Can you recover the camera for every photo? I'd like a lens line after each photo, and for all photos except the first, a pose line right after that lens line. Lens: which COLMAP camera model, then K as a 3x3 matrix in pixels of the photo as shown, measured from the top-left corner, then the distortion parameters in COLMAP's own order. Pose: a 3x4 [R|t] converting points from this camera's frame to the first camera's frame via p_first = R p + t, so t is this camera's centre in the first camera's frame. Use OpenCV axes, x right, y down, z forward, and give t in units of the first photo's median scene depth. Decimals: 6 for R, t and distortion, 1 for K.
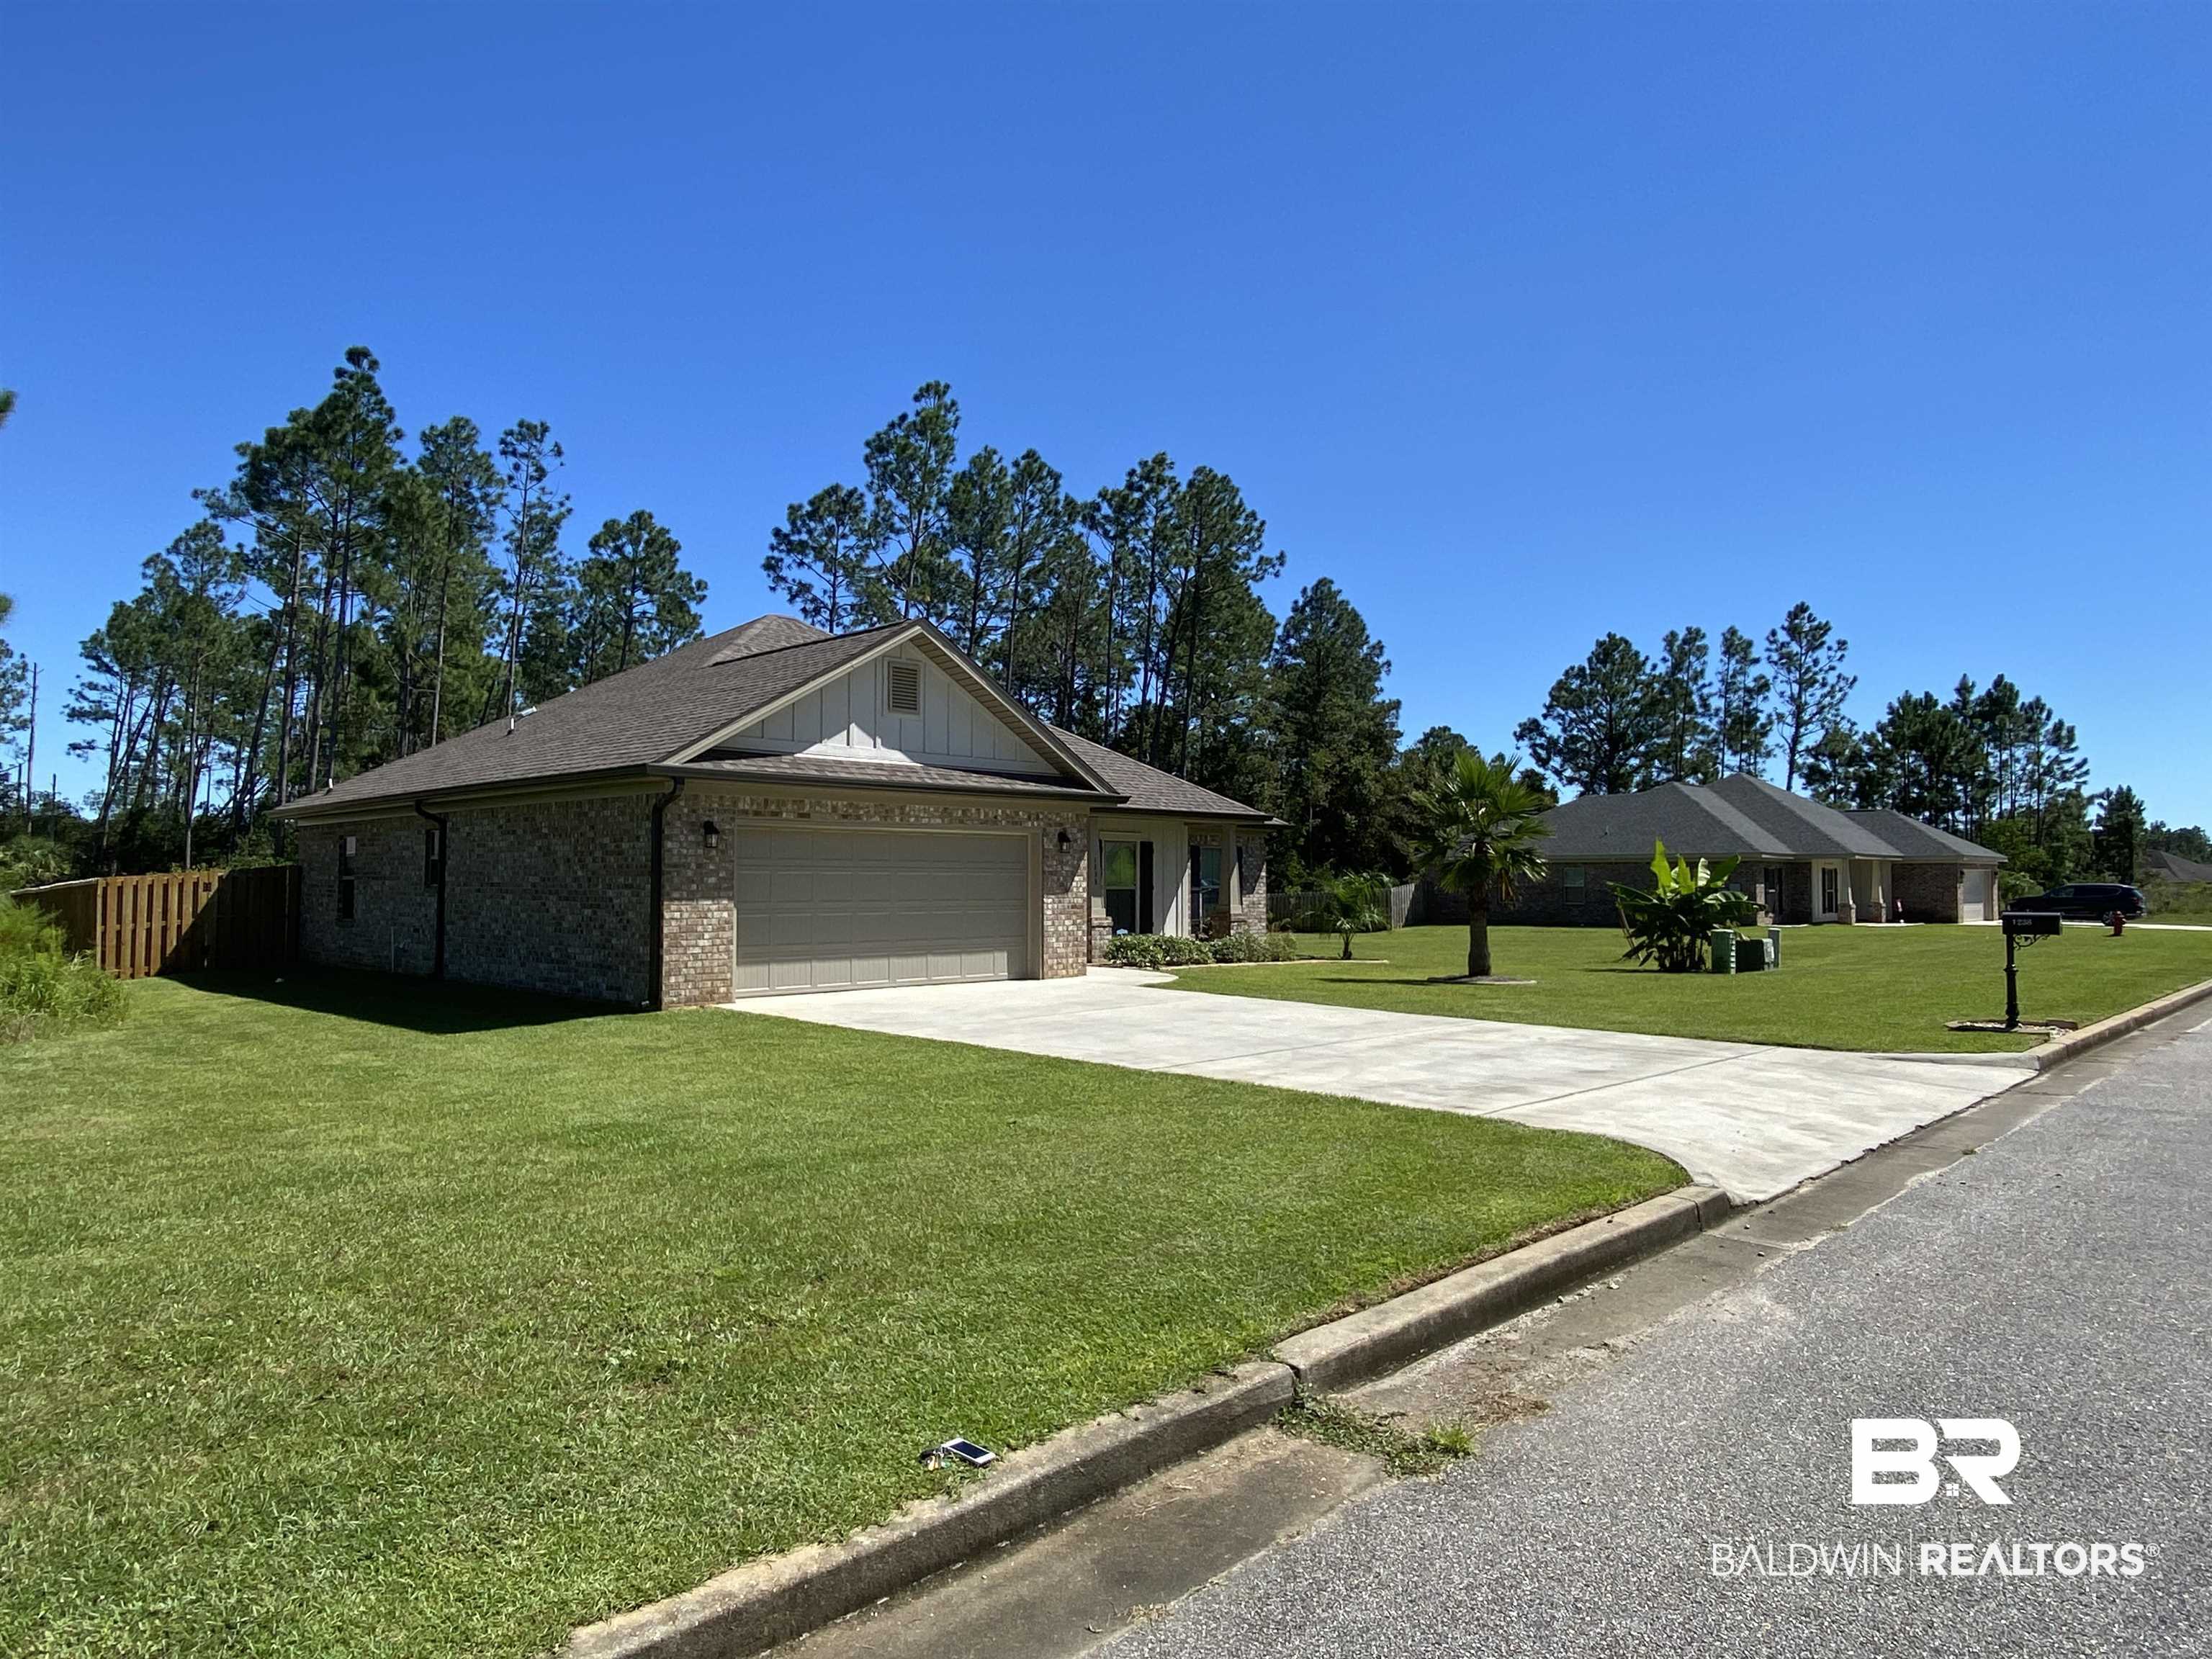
lens RADIAL K [[1334.1, 0, 1109.3], [0, 1334.1, 823.3], [0, 0, 1]] dist [0.081363, -0.083184]
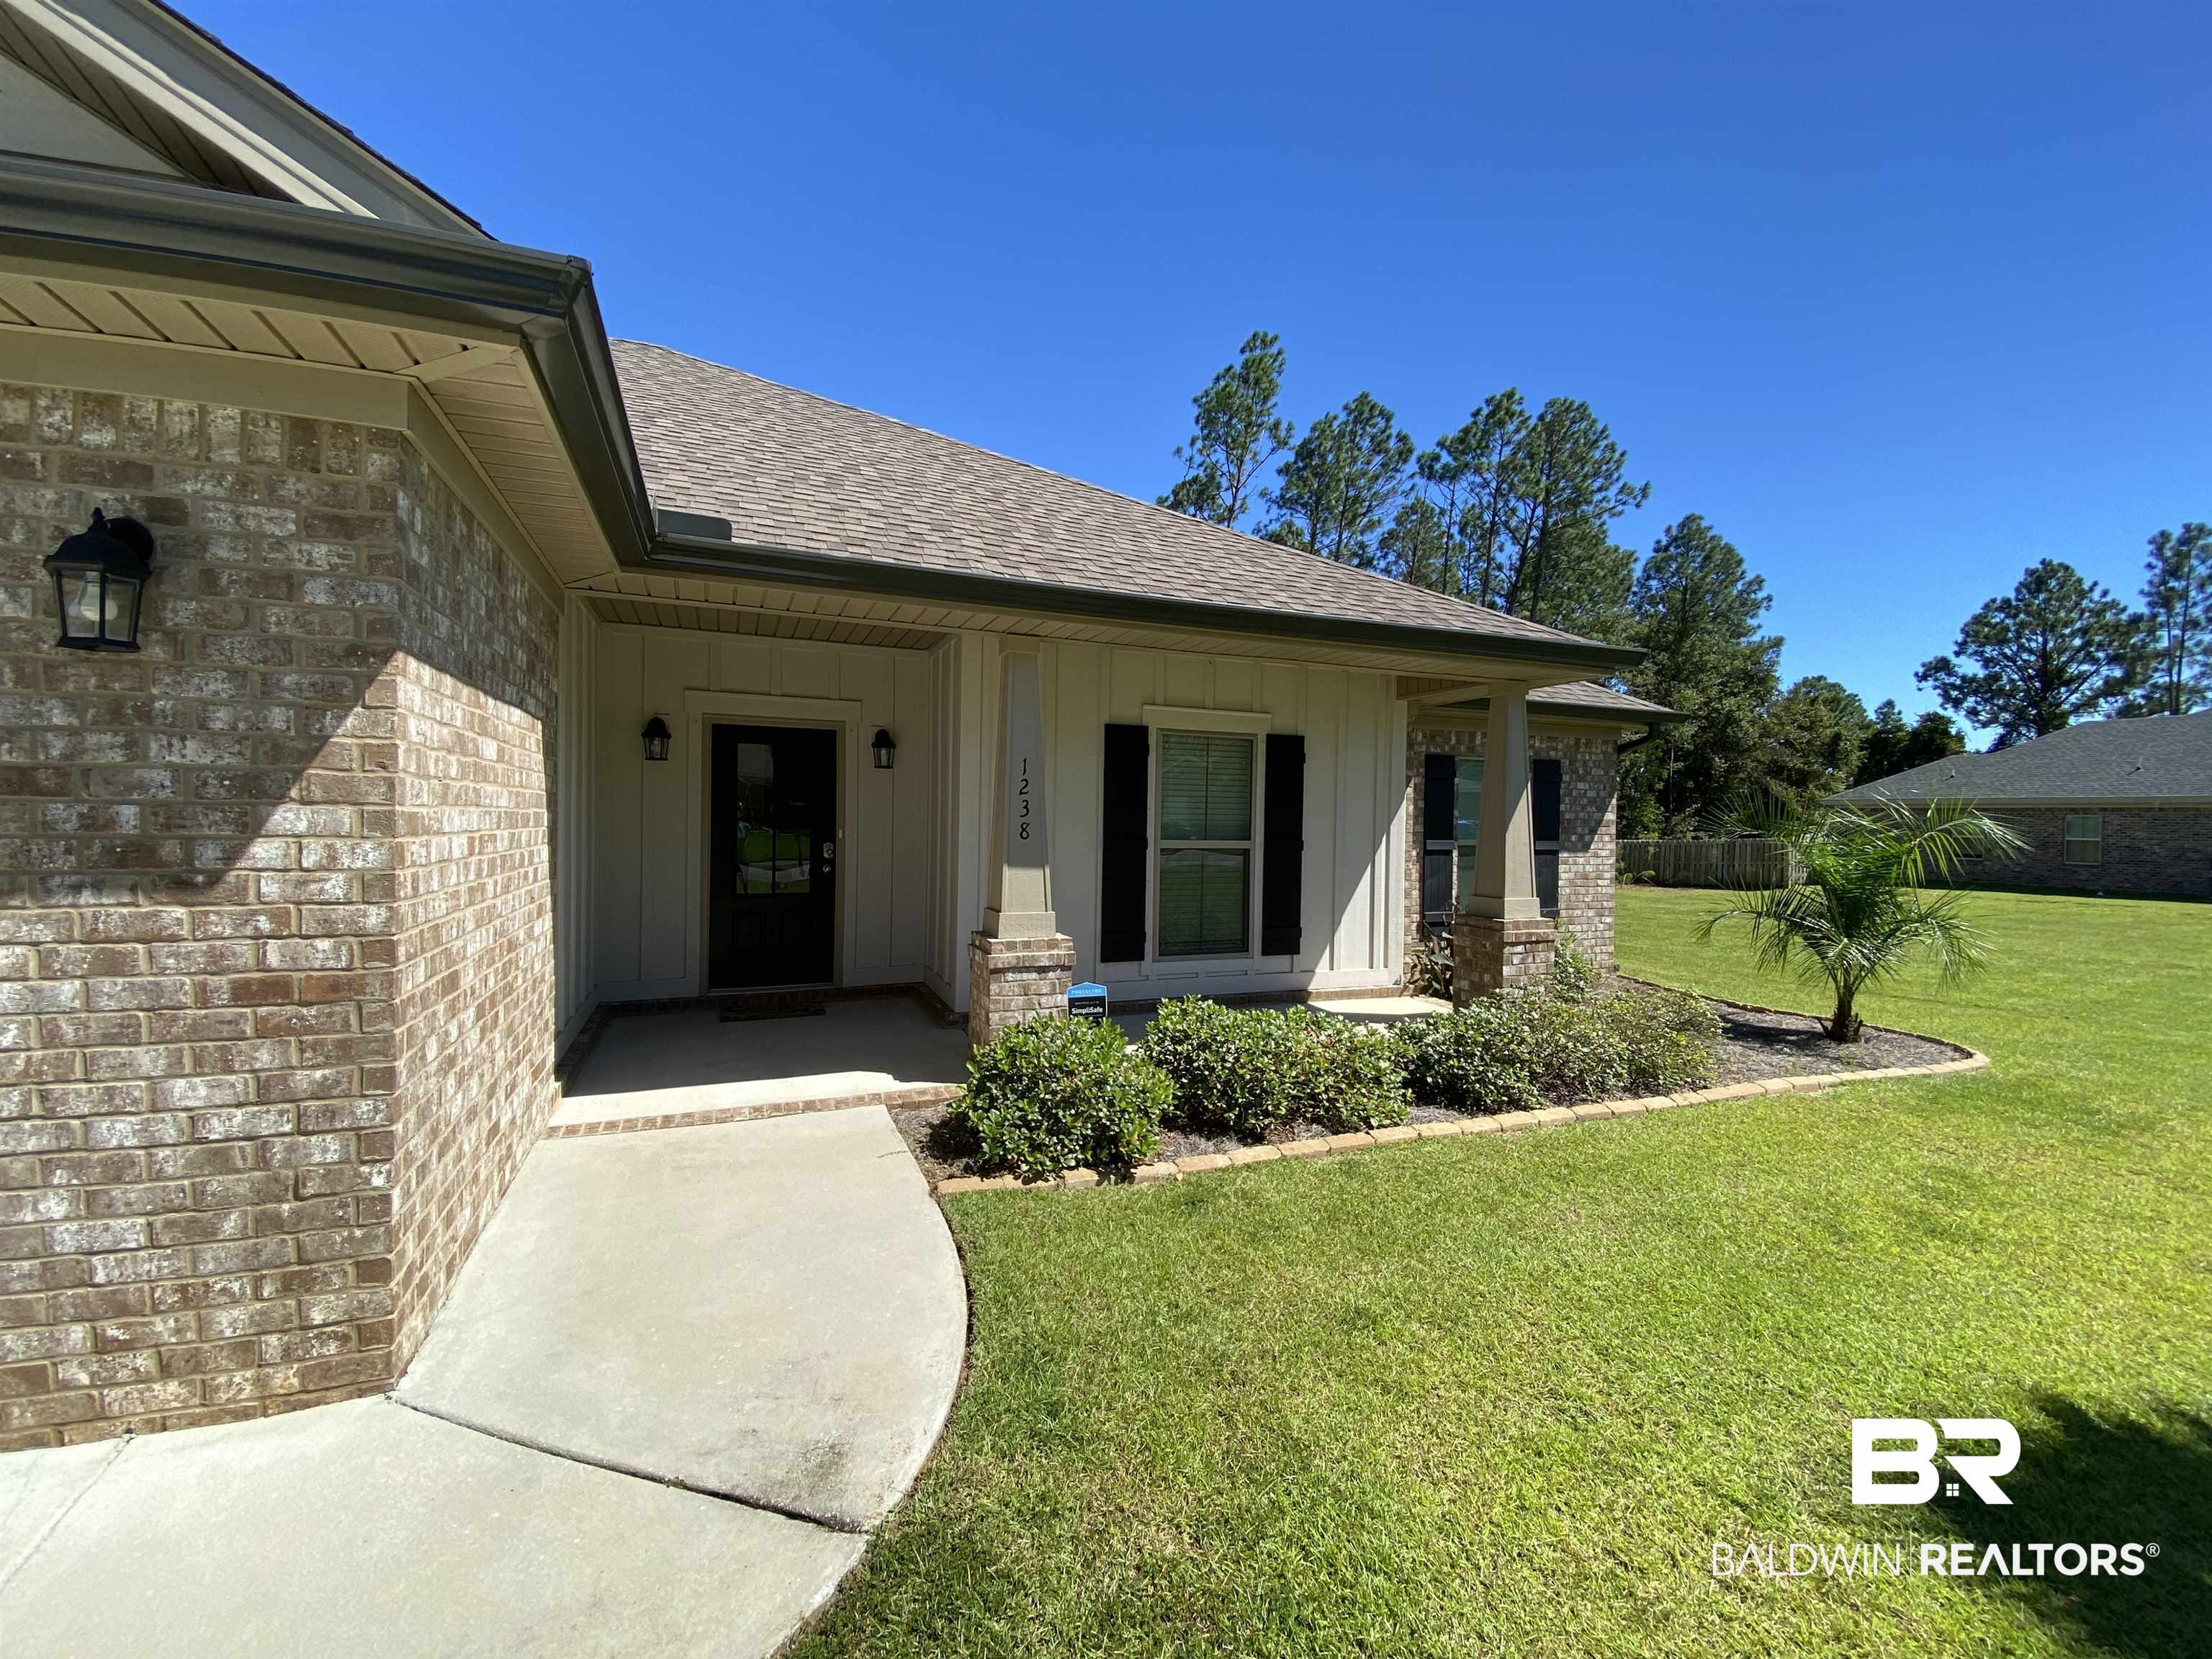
lens RADIAL K [[902.2, 0, 1106.0], [0, 902.2, 829.5], [0, 0, 1]] dist [0.018258, -0.020117]
pose [[0.924618, 0.016661, -0.380531, 0.028100], [0.003270, 0.998659, 0.051670, 0.011619], [0.380882, -0.049019, 0.923323, 0.290577]]
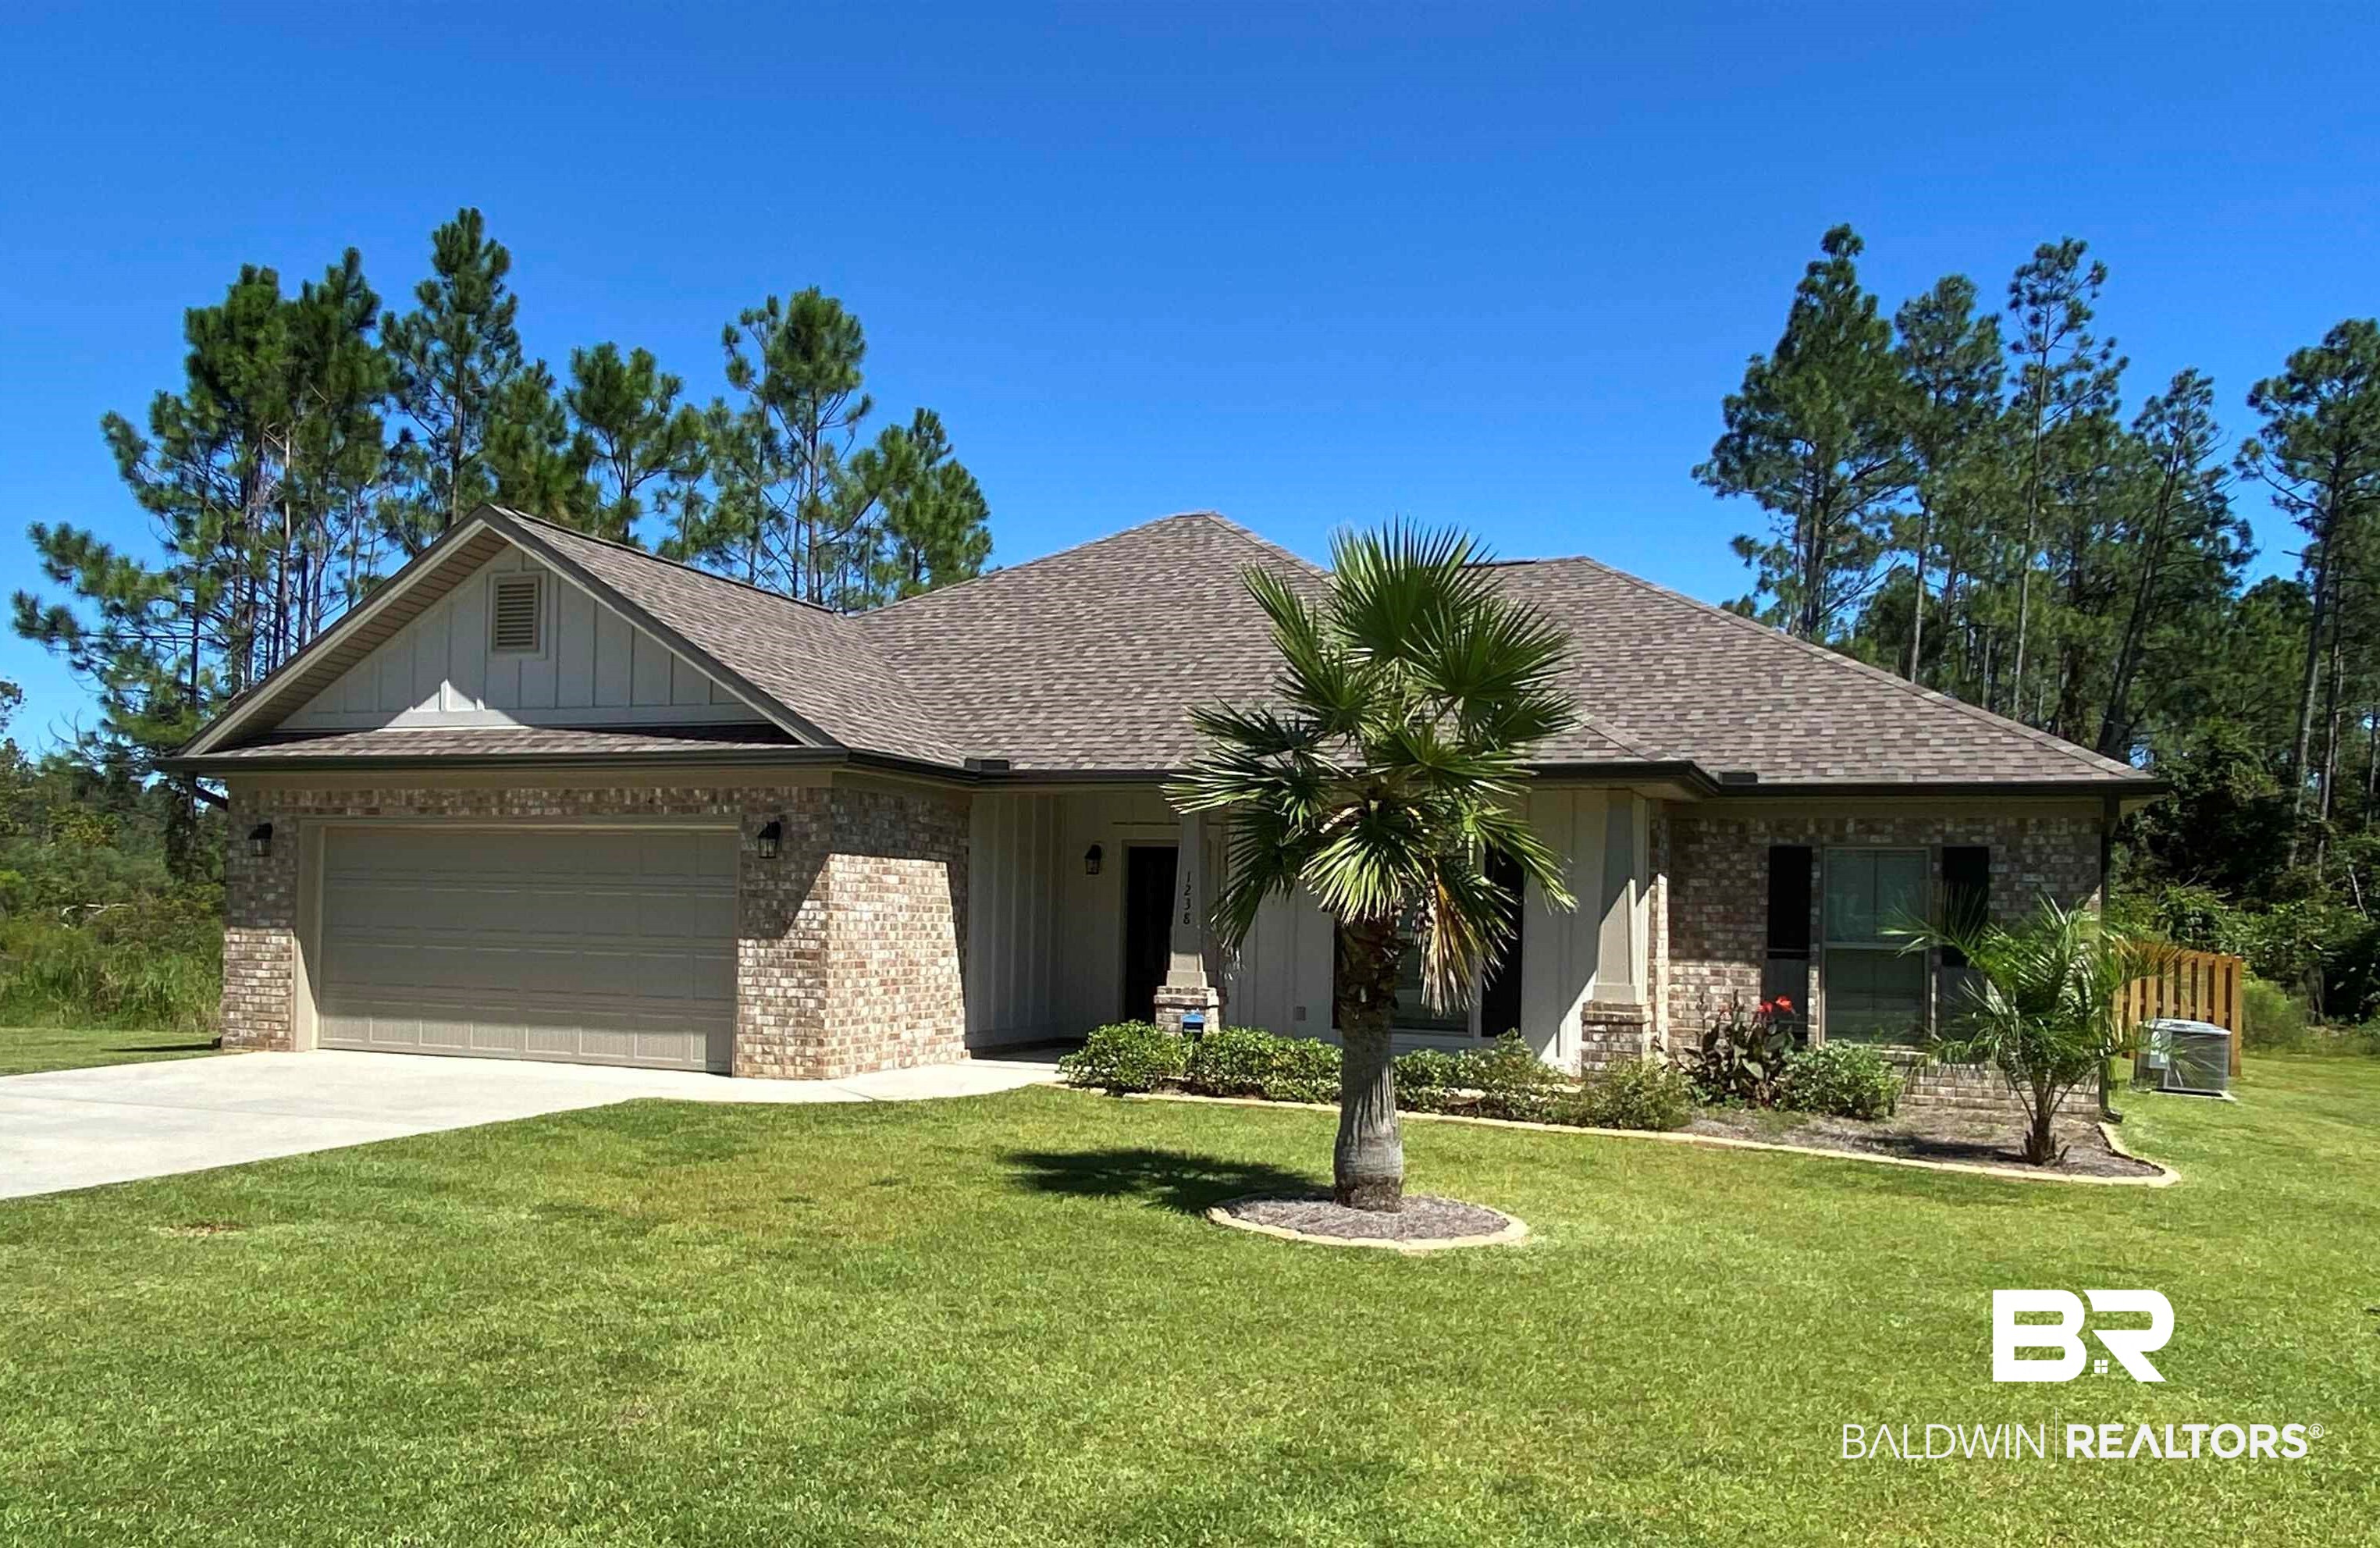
lens RADIAL K [[1778.2, 0, 1193.0], [0, 1778.2, 904.6], [0, 0, 1]] dist [0.047295, -0.000493]
pose [[0.395435, -0.001111, -0.918493, 0.223096], [0.018708, 0.999802, 0.006845, 0.012237], [0.918304, -0.019890, 0.395377, 0.264530]]
